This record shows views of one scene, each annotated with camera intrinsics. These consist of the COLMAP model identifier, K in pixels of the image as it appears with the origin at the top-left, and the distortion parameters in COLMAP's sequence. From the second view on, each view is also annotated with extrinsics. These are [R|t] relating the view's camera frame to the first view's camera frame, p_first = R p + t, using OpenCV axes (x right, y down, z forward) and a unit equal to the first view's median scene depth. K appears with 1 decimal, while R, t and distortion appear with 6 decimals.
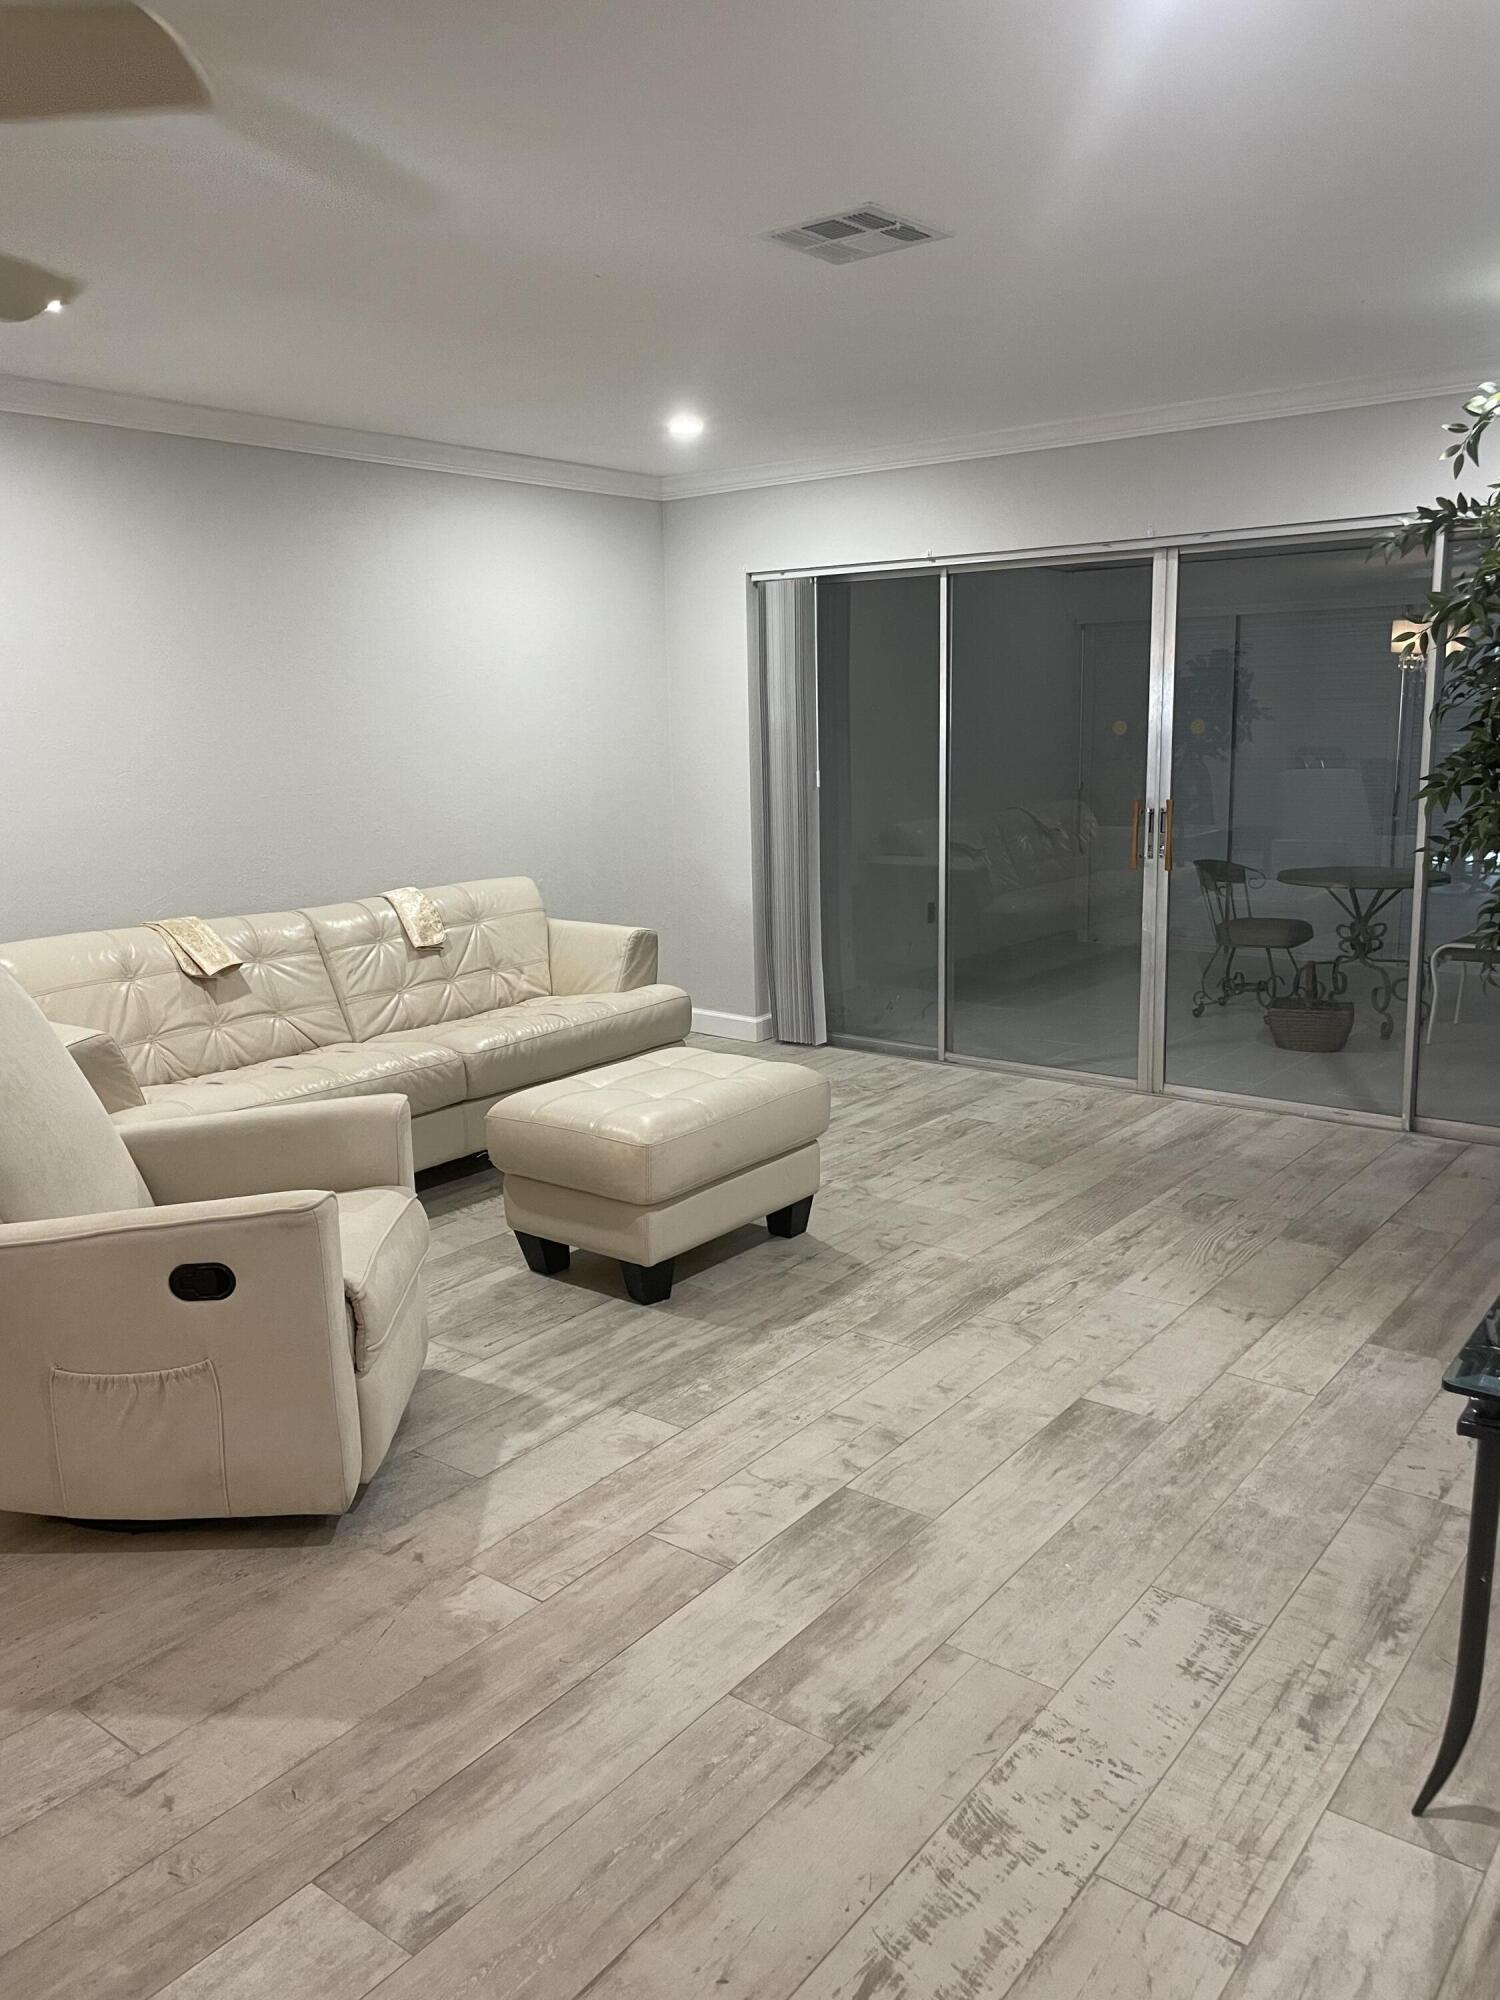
lens RADIAL K [[1508.1, 0, 763.8], [0, 1508.1, 983.1], [0, 0, 1]] dist [0.092118, -0.116940]
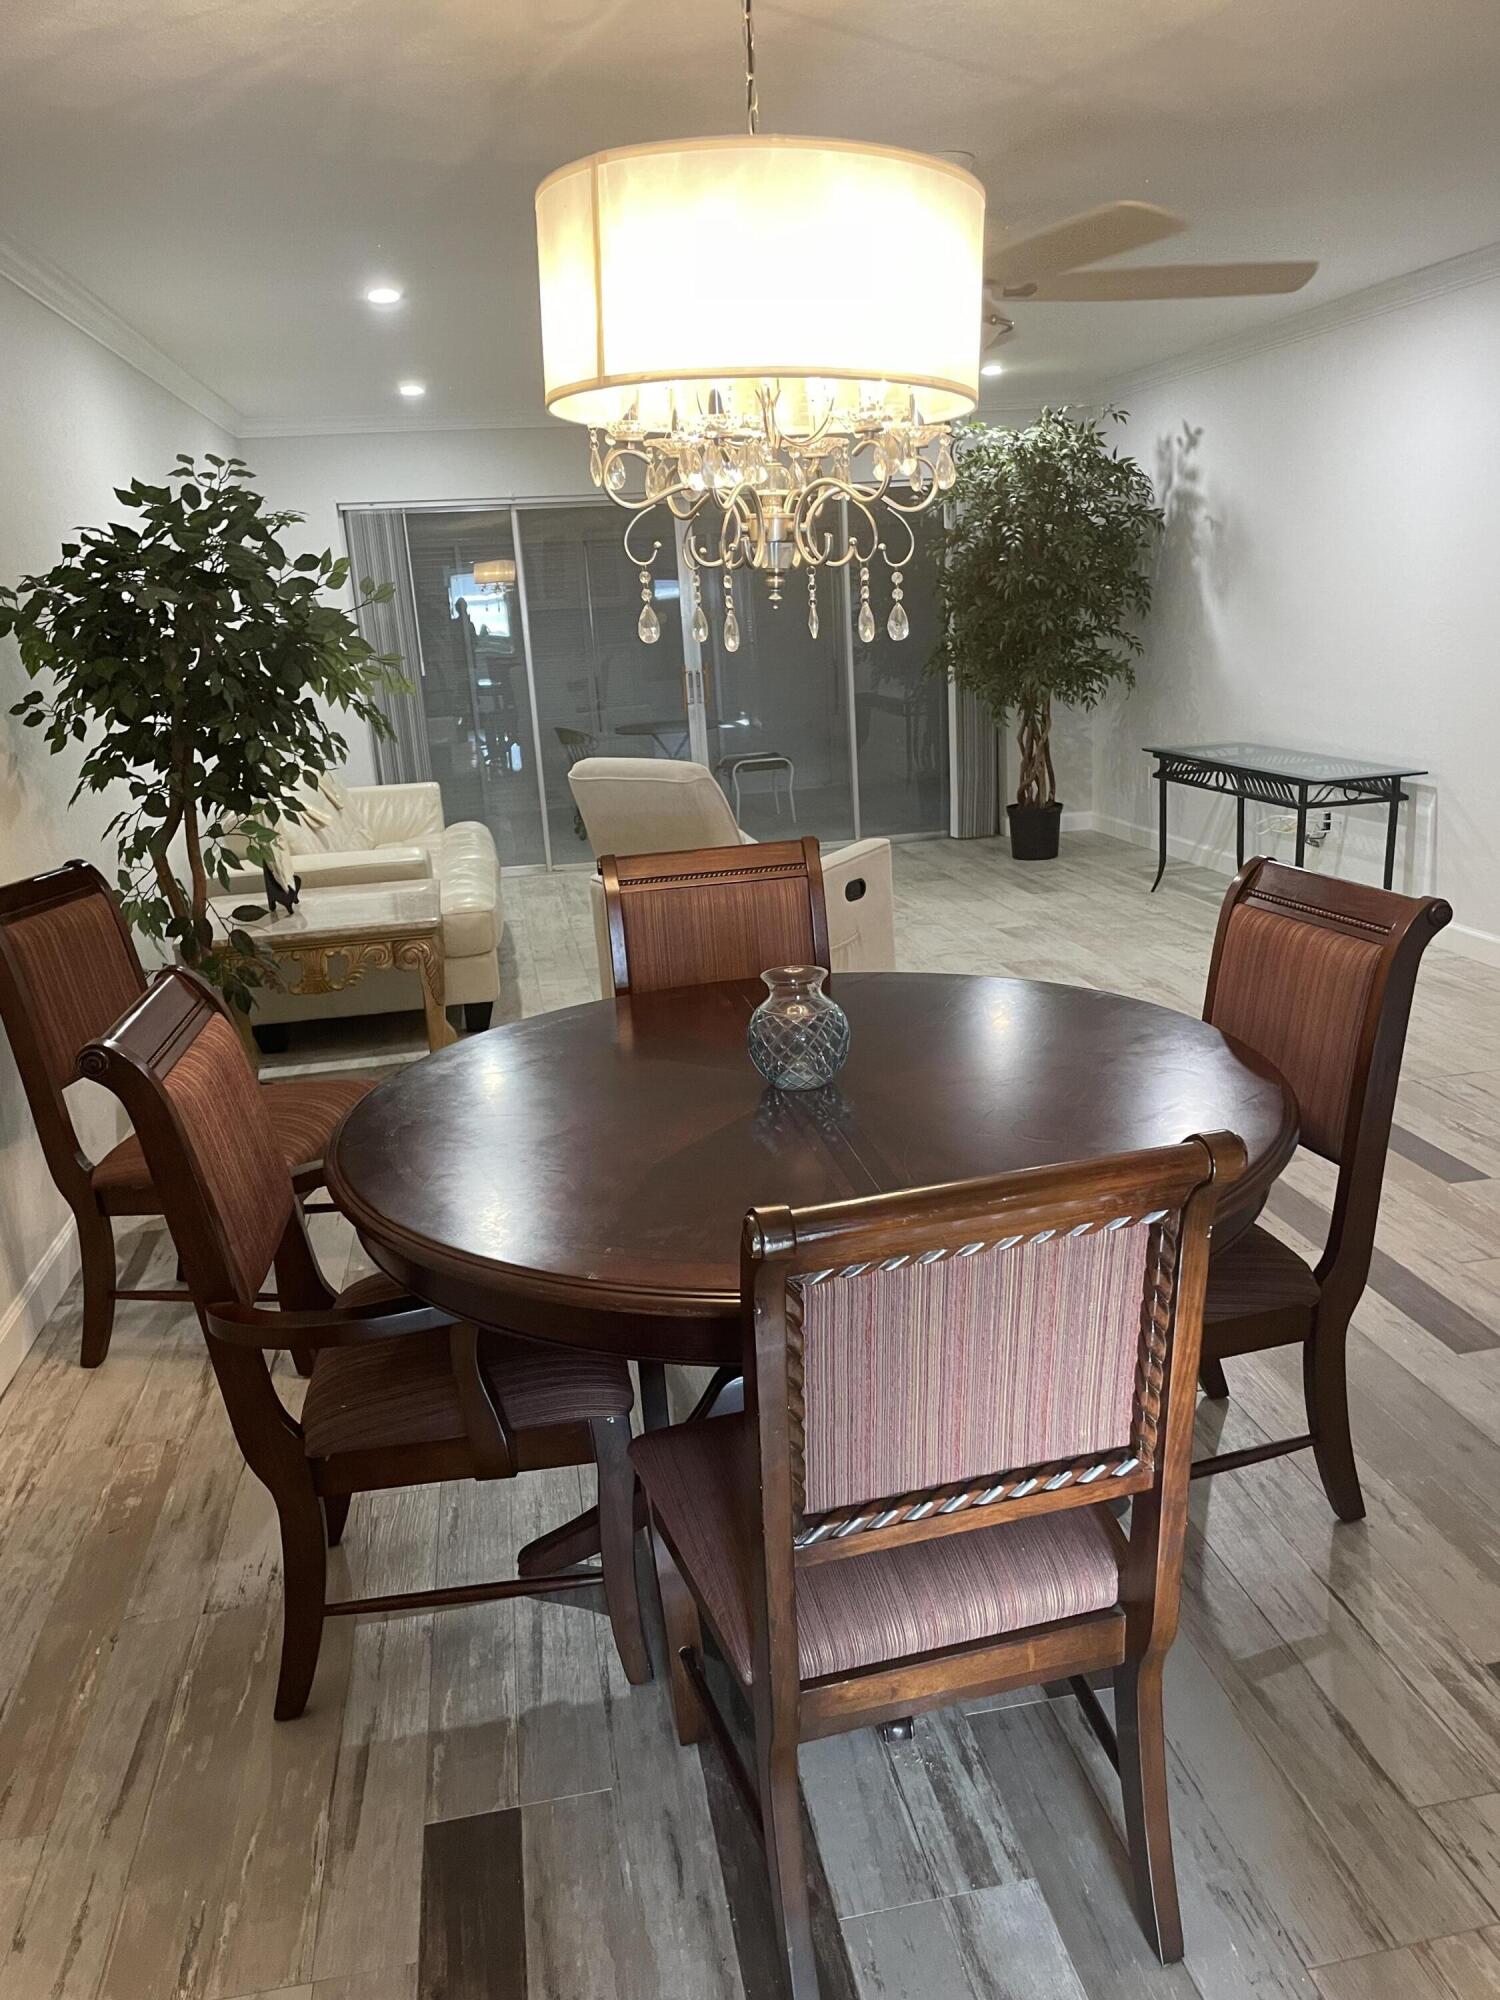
lens RADIAL K [[1508.1, 0, 763.8], [0, 1508.1, 983.1], [0, 0, 1]] dist [0.092118, -0.116940]
pose [[0.670278, -0.198580, 0.715048, -1.169582], [0.179578, 0.978299, 0.103355, 0.066516], [-0.720055, 0.059130, 0.691393, -0.125378]]
